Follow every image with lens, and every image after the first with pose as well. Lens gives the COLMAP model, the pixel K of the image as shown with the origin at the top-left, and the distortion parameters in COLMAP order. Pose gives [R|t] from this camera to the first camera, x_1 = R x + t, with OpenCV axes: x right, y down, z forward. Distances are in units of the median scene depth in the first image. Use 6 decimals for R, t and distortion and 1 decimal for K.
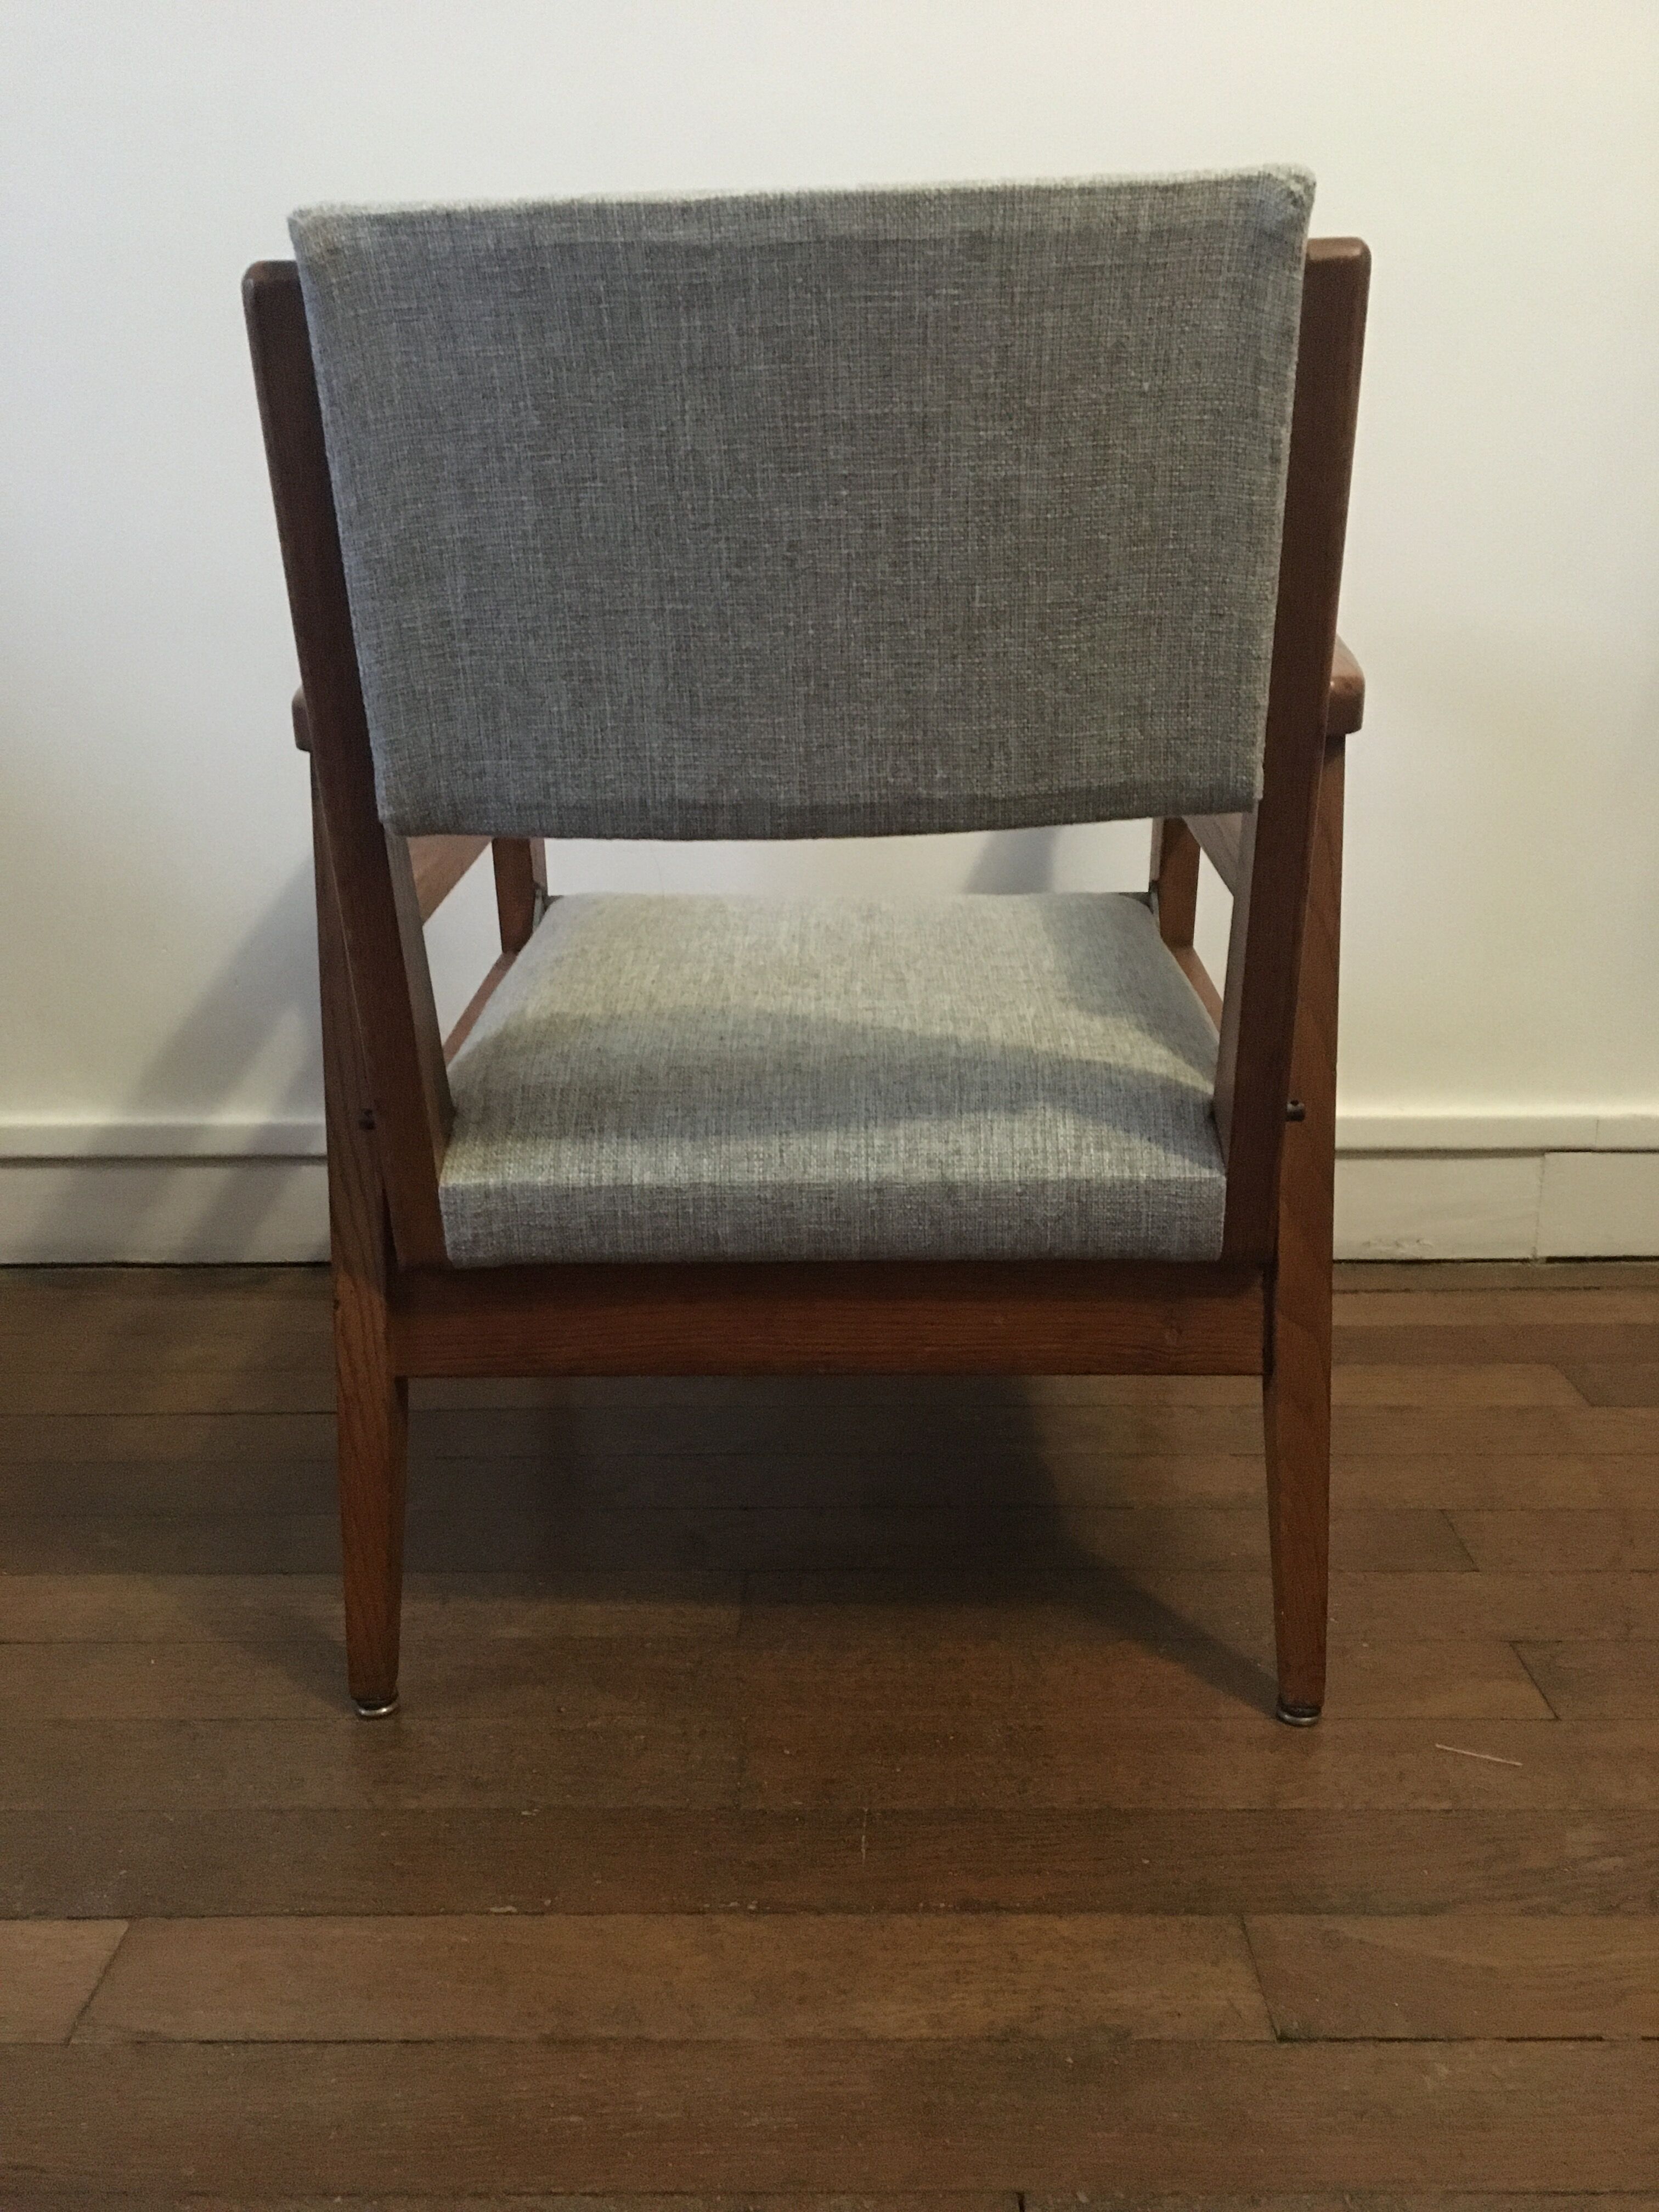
lens RADIAL K [[1867.5, 0, 828.6], [0, 1867.5, 1115.0], [0, 0, 1]] dist [0.034301, -0.052336]
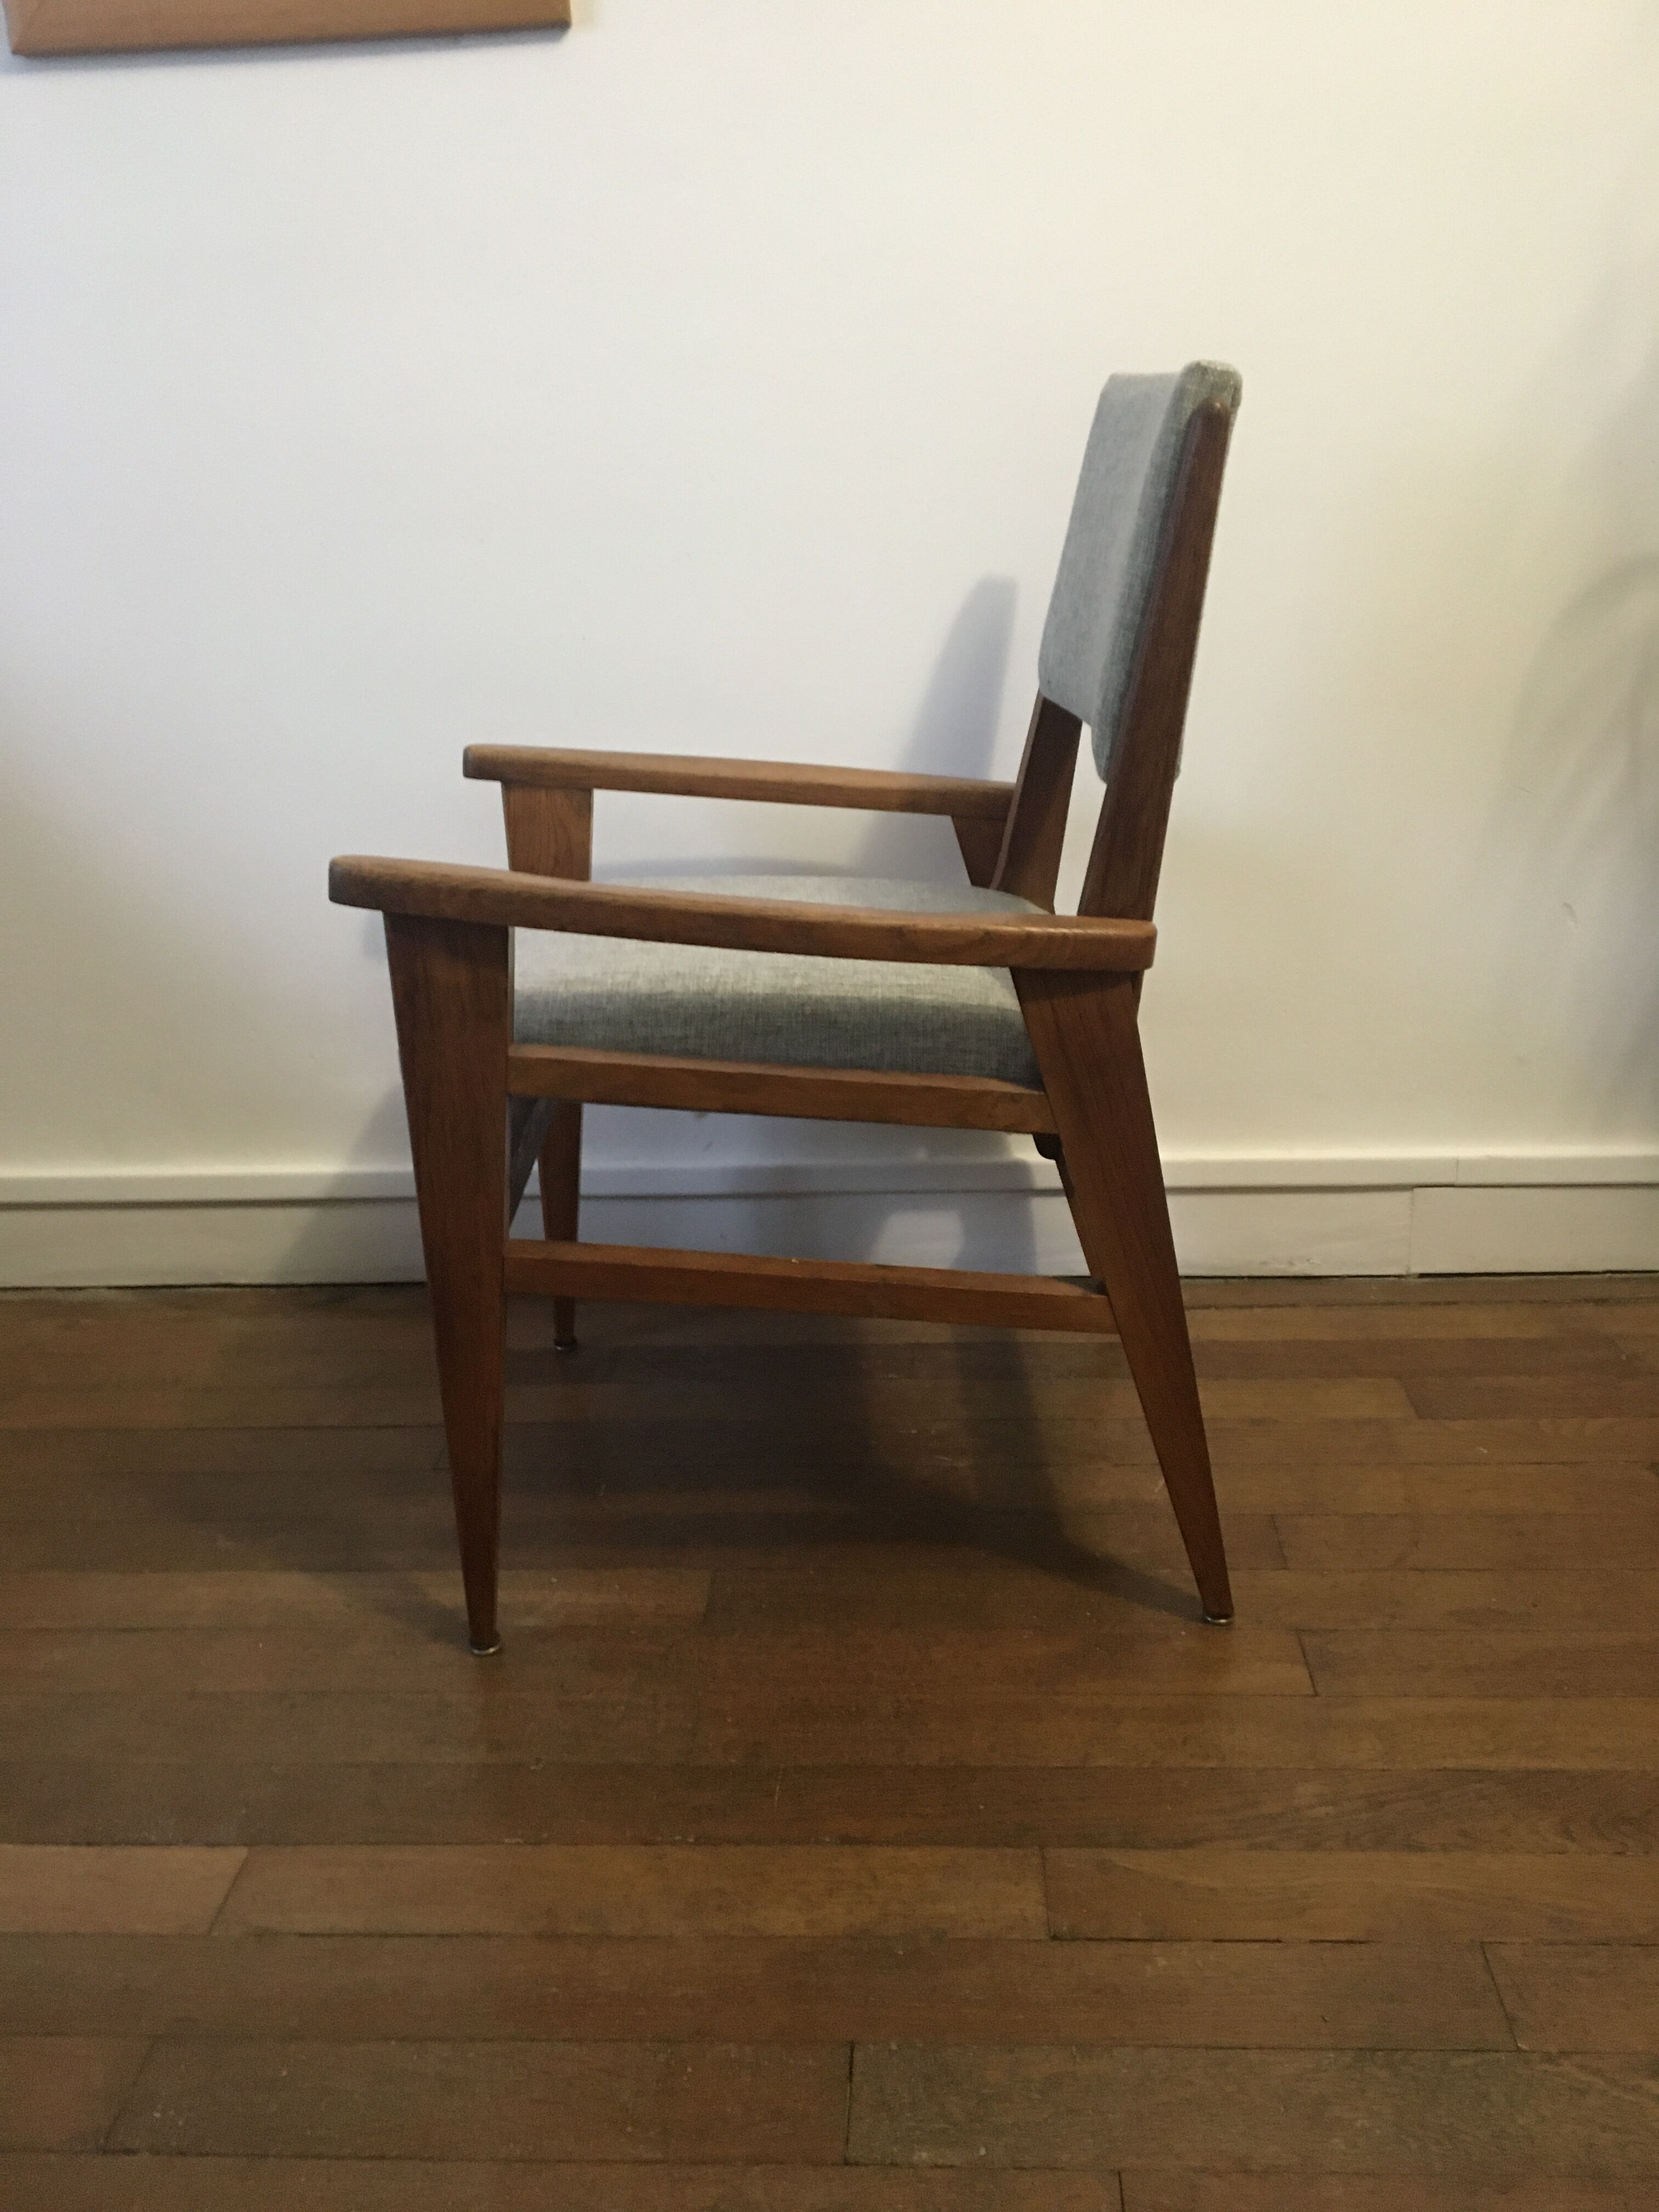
lens RADIAL K [[1867.5, 0, 831.1], [0, 1867.5, 1099.0], [0, 0, 1]] dist [0.034301, -0.052336]
pose [[0.998857, -0.012518, -0.046136, 0.121275], [0.015199, 0.998187, 0.058233, -0.184873], [0.045324, -0.058868, 0.997236, -0.313816]]
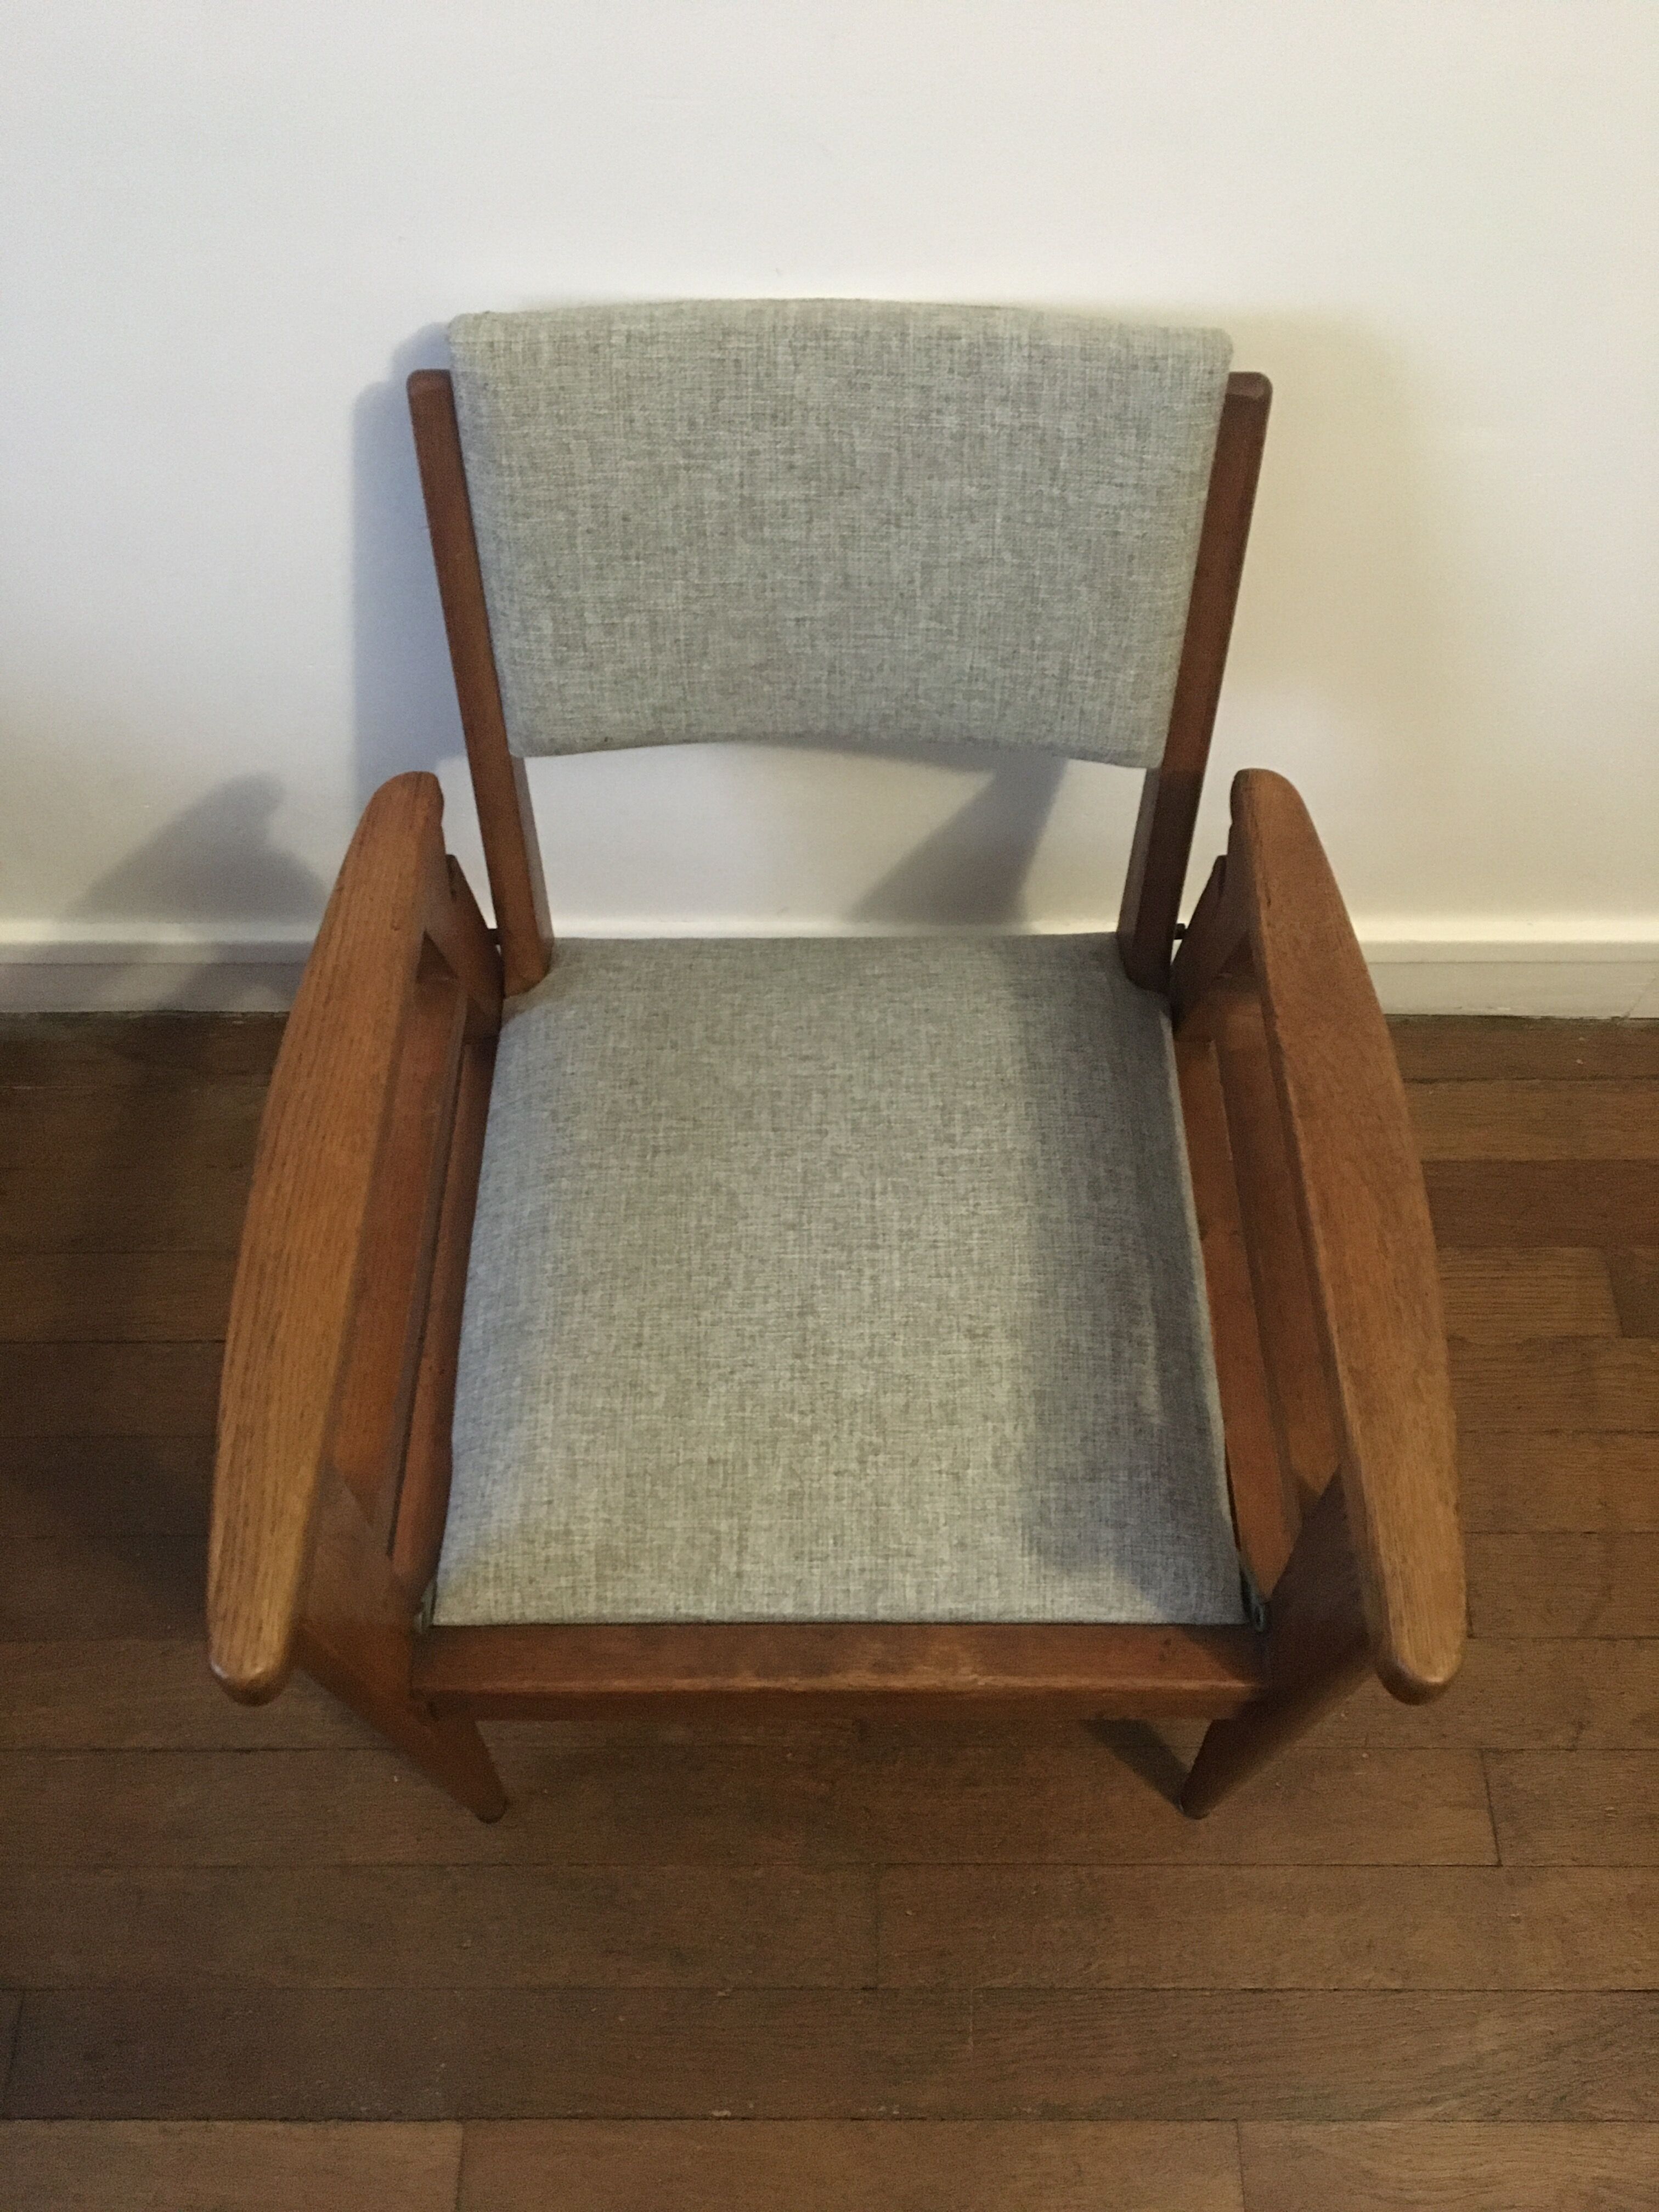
lens RADIAL K [[1867.5, 0, 828.1], [0, 1867.5, 1088.5], [0, 0, 1]] dist [0.034301, -0.052336]
pose [[0.999861, -0.015095, 0.007093, -0.082403], [0.005450, 0.697618, 0.716450, -1.041103], [-0.015763, -0.716311, 0.697603, 0.509538]]
